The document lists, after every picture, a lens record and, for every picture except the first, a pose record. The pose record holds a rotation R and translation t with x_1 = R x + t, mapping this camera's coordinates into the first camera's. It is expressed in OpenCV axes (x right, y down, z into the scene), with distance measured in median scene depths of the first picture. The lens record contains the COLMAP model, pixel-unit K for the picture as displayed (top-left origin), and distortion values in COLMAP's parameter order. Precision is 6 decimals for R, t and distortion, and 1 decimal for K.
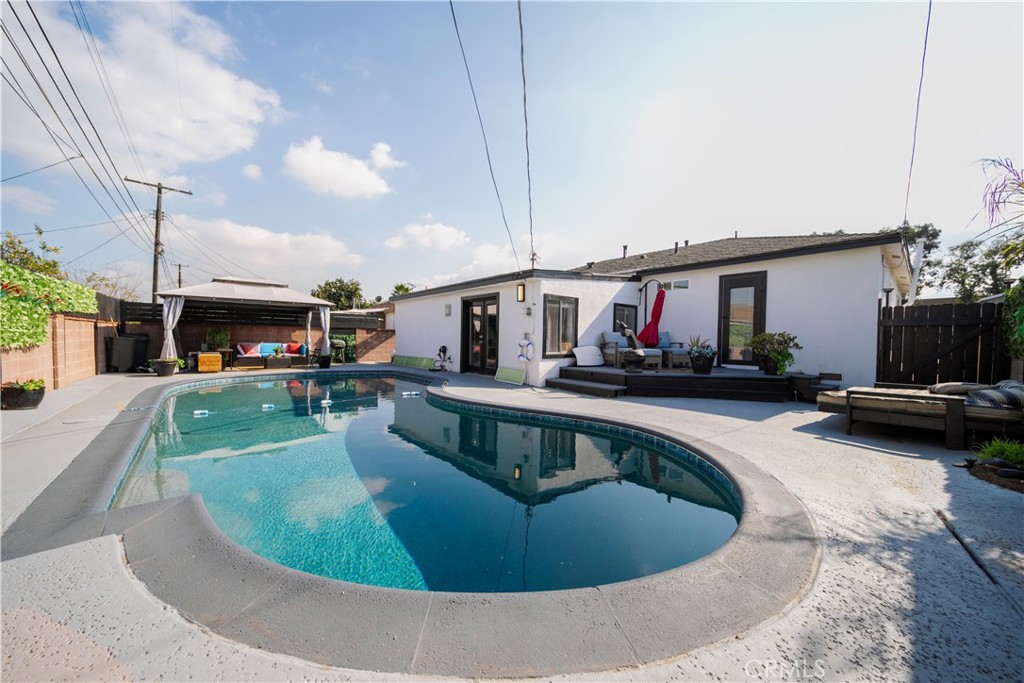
lens RADIAL K [[346.2, 0, 511.0], [0, 346.2, 346.2], [0, 0, 1]] dist [-0.000007, -0.000036]
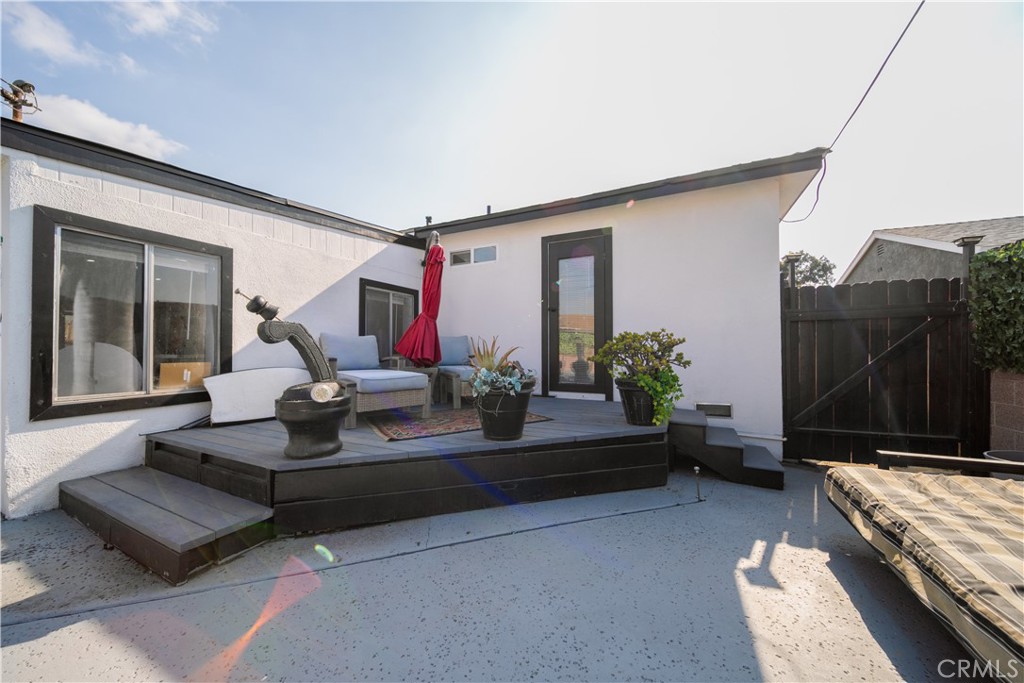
lens RADIAL K [[346.2, 0, 511.0], [0, 346.2, 346.2], [0, 0, 1]] dist [-0.000007, -0.000036]
pose [[0.911026, -0.010092, 0.412225, 0.328426], [0.023470, 0.999349, -0.027403, -0.009365], [-0.411680, 0.034640, 0.910670, 0.522465]]
